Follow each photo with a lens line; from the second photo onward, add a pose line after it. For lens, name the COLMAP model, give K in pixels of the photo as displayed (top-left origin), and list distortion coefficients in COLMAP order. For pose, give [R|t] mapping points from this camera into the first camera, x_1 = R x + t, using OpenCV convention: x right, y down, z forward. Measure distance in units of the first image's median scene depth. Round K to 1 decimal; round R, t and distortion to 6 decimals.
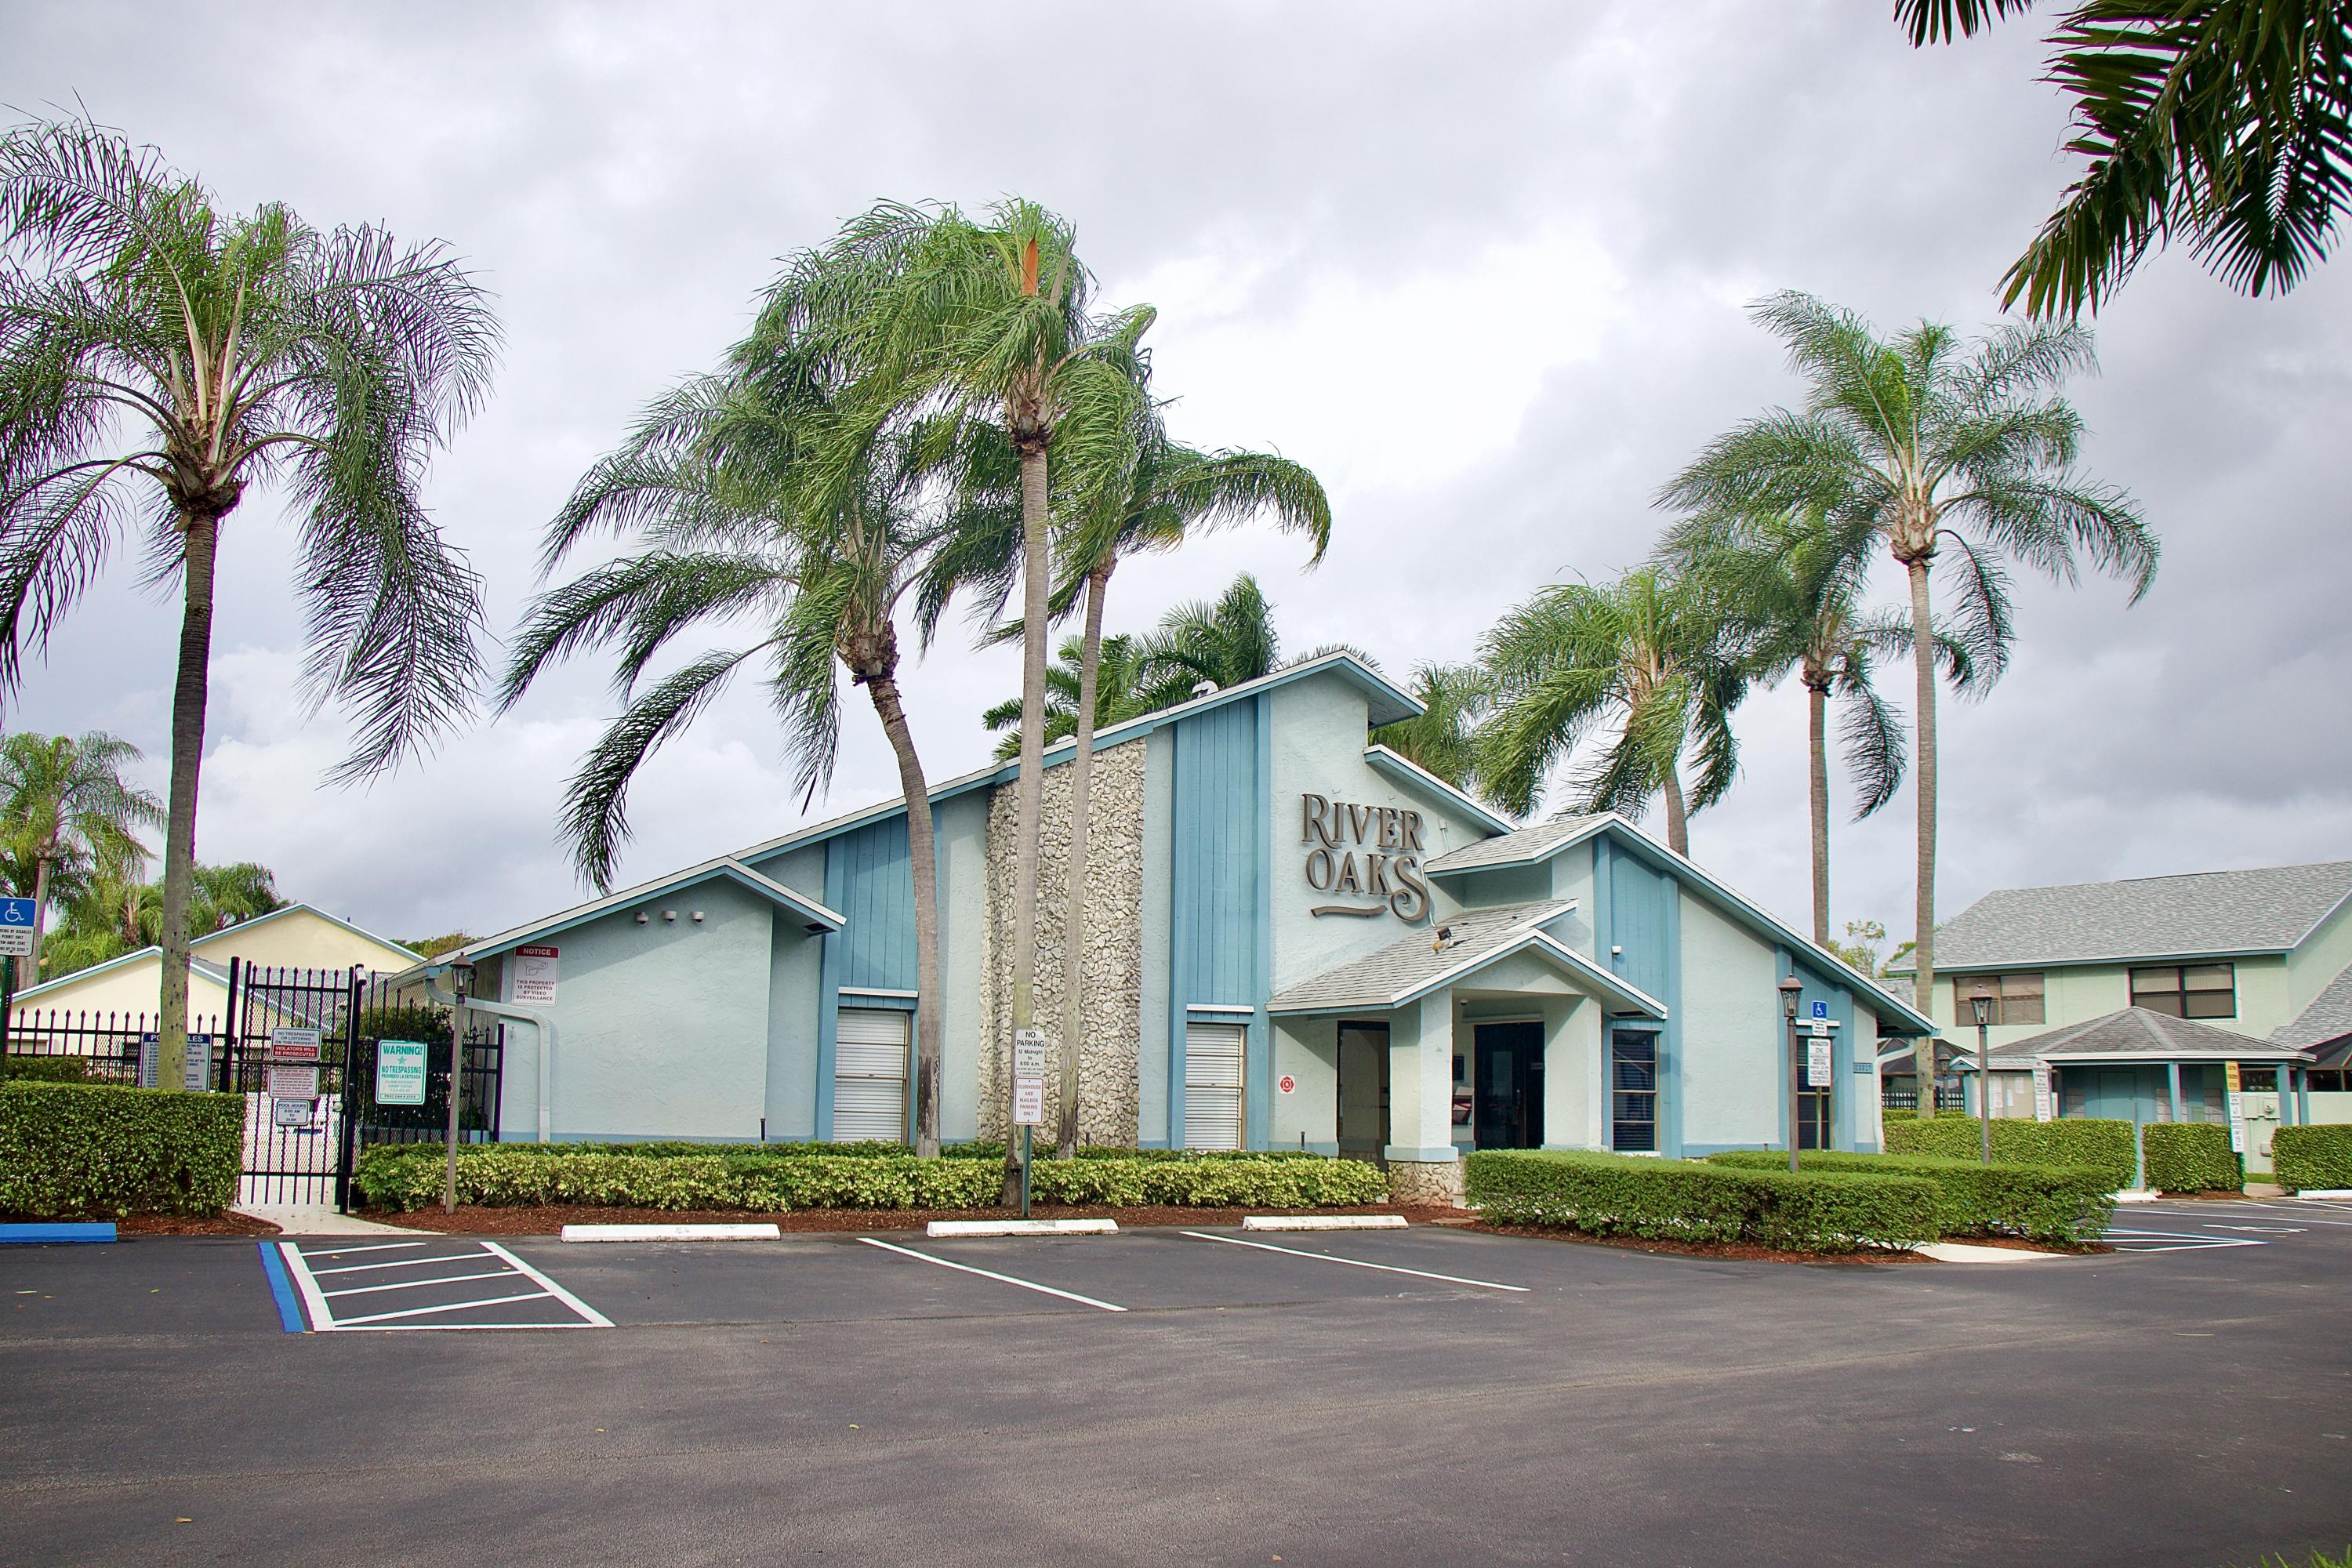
lens RADIAL K [[1937.2, 0, 1175.7], [0, 1937.2, 777.9], [0, 0, 1]] dist [-0.085101, 0.035809]
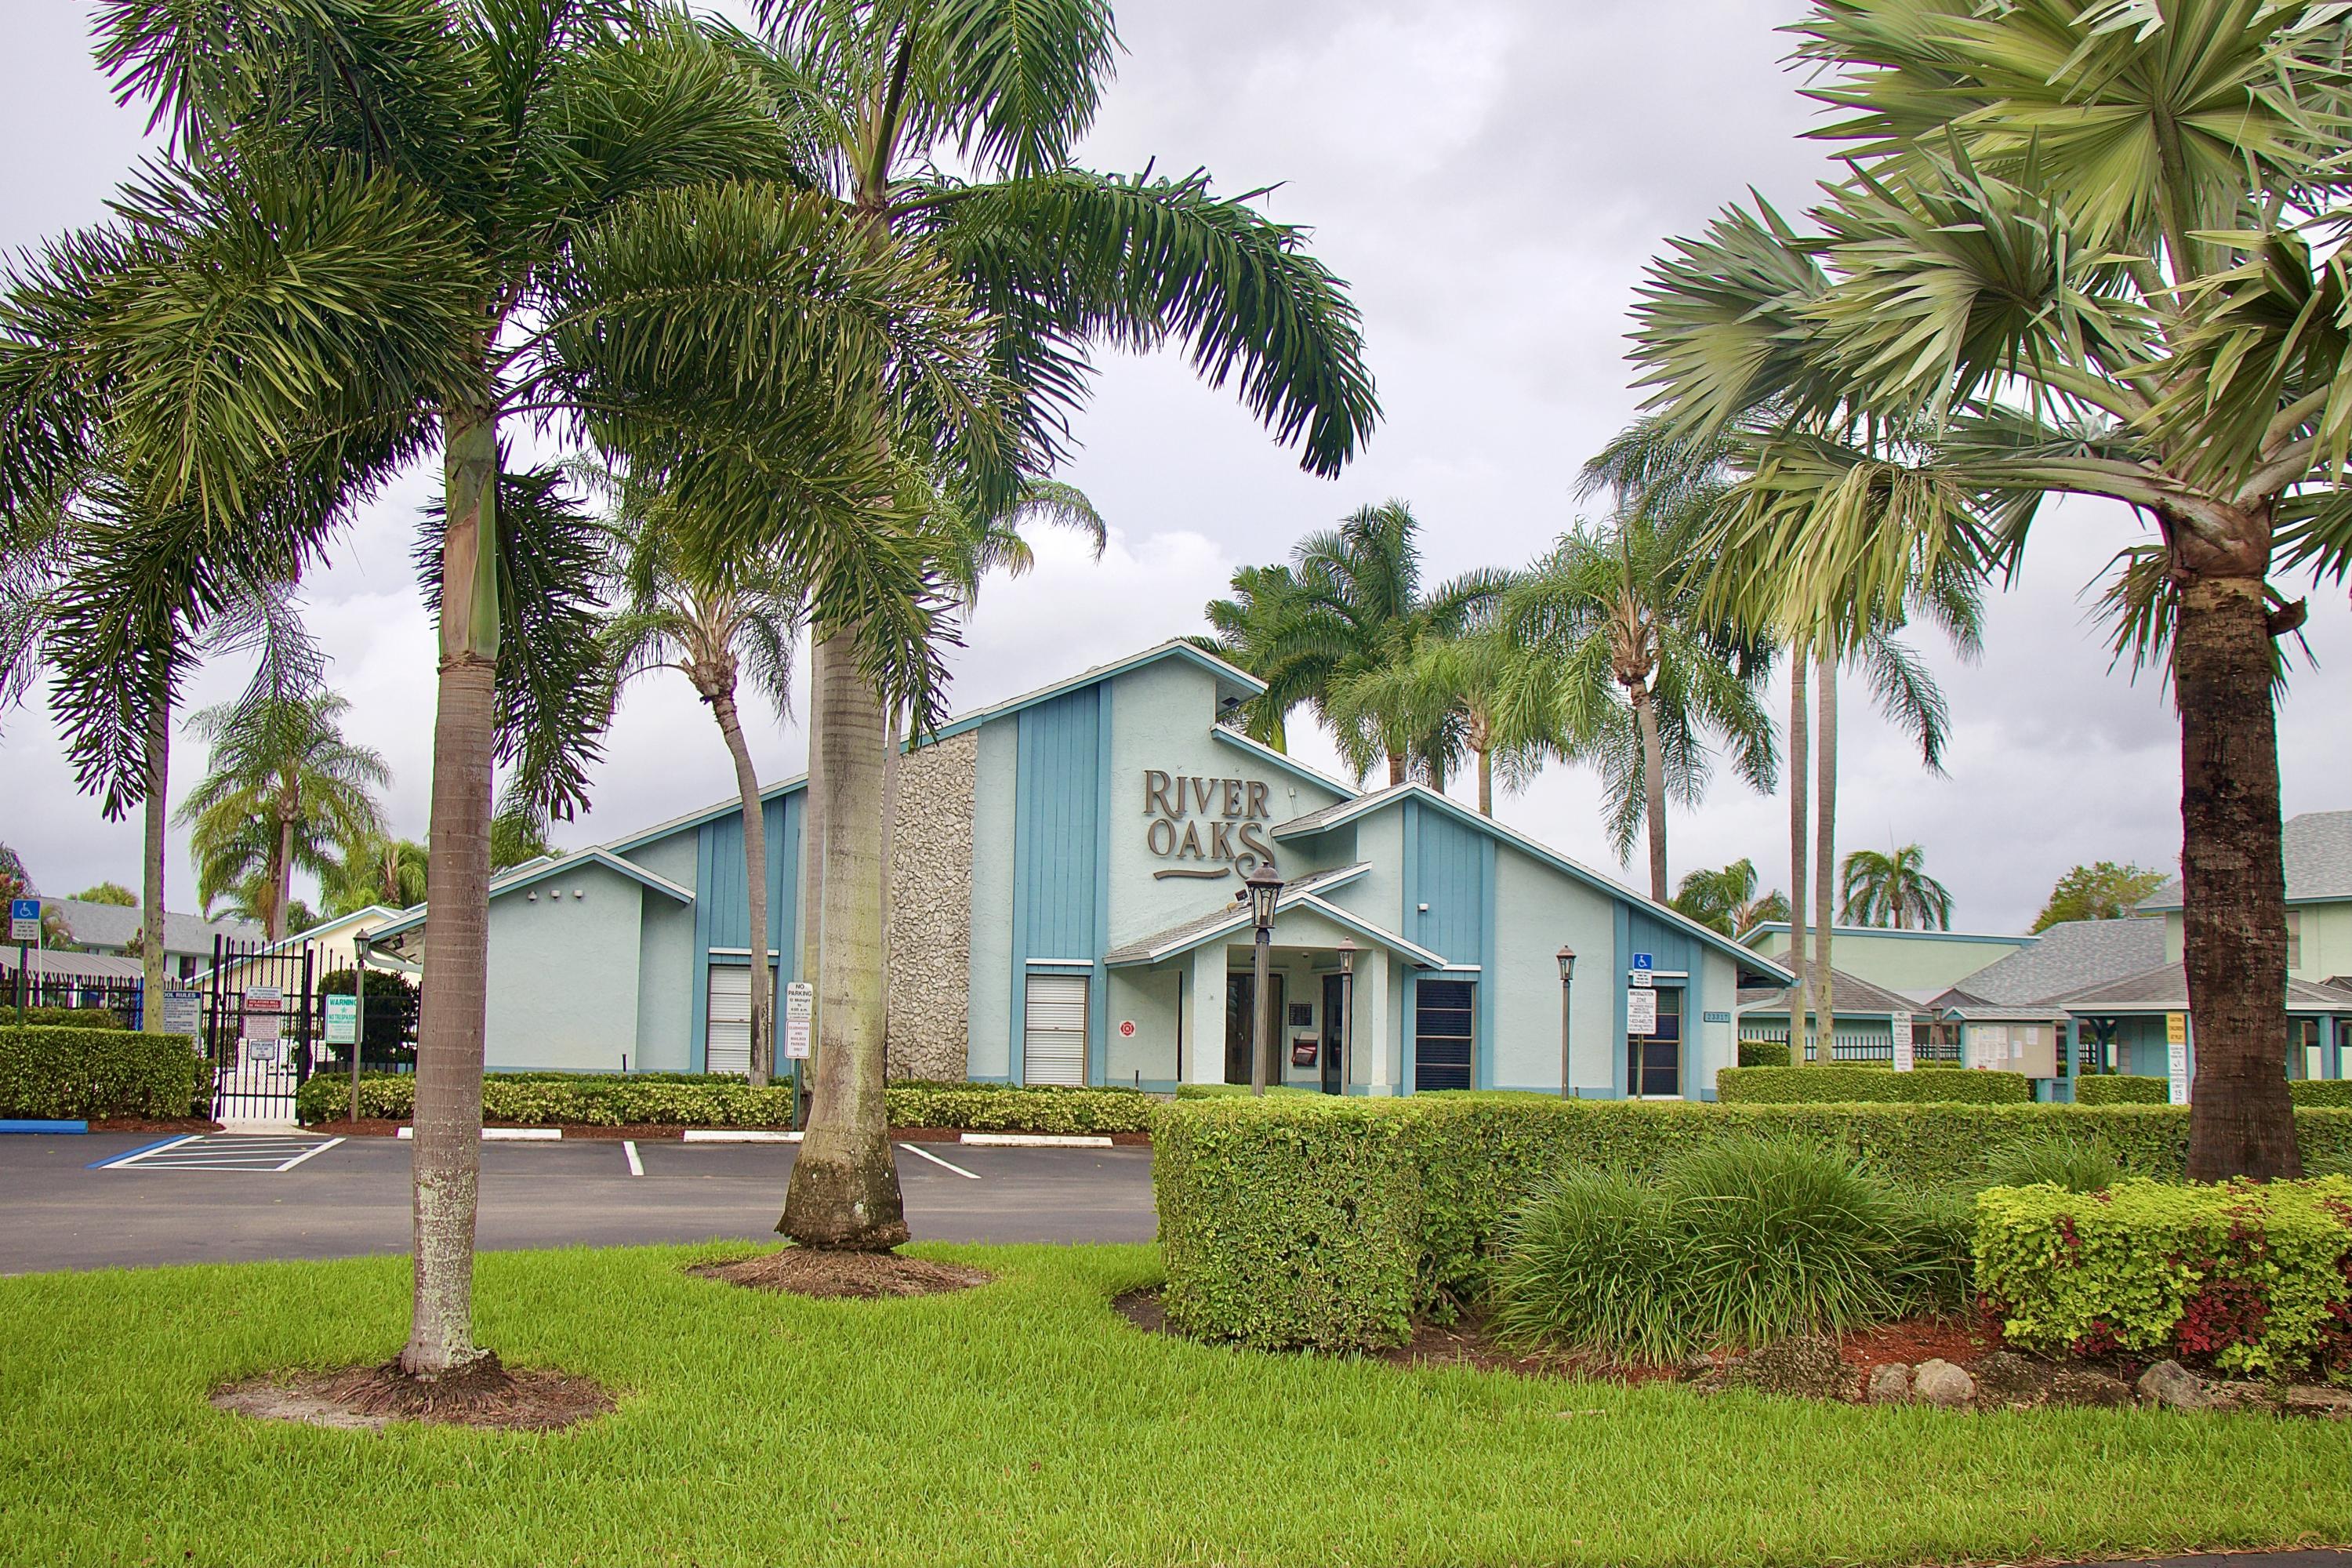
lens RADIAL K [[2375.1, 0, 1137.3], [0, 2375.1, 754.6], [0, 0, 1]] dist [-0.017104, 0.000000]
pose [[0.967798, -0.027042, -0.250273, 0.421722], [0.036885, 0.998716, 0.034719, -0.050565], [0.249012, -0.042832, 0.967553, -0.343906]]
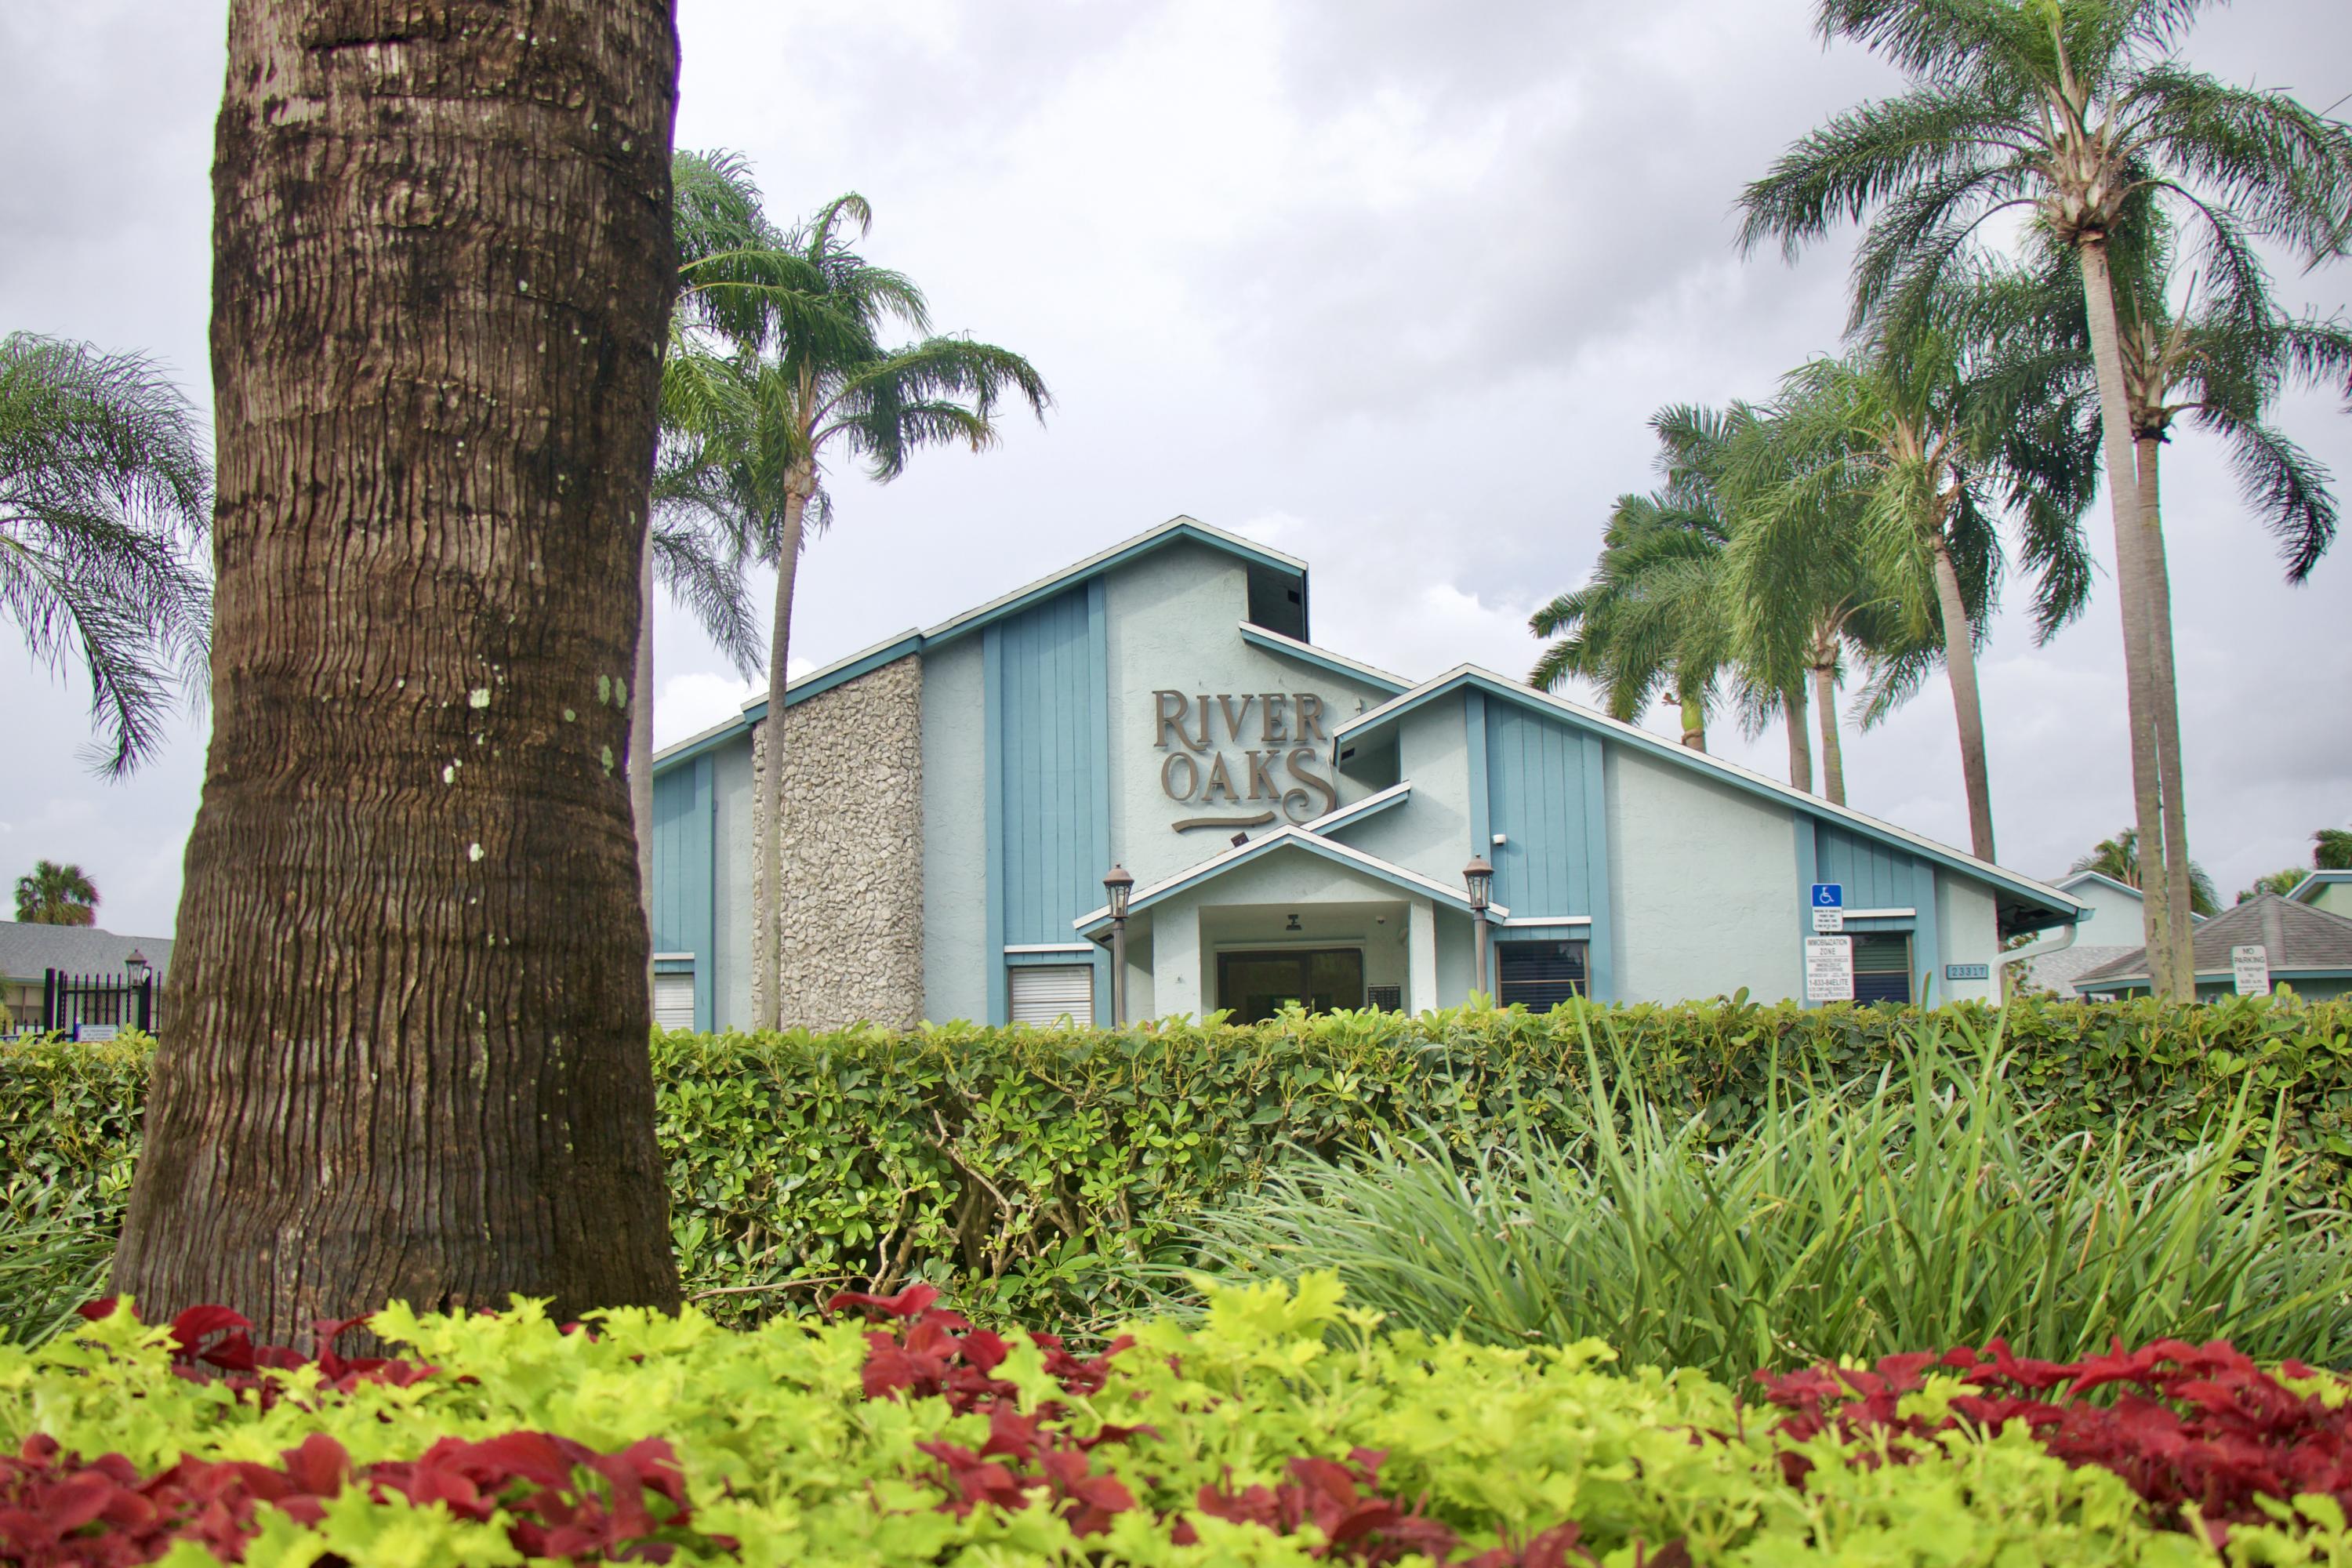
lens RADIAL K [[2073.8, 0, 1230.1], [0, 2073.8, 802.1], [0, 0, 1]] dist [-0.021007, -0.000237]
pose [[0.849102, -0.101482, -0.518389, 0.587132], [0.123402, 0.992326, 0.007866, 0.055901], [0.513612, -0.070649, 0.855109, 0.238371]]
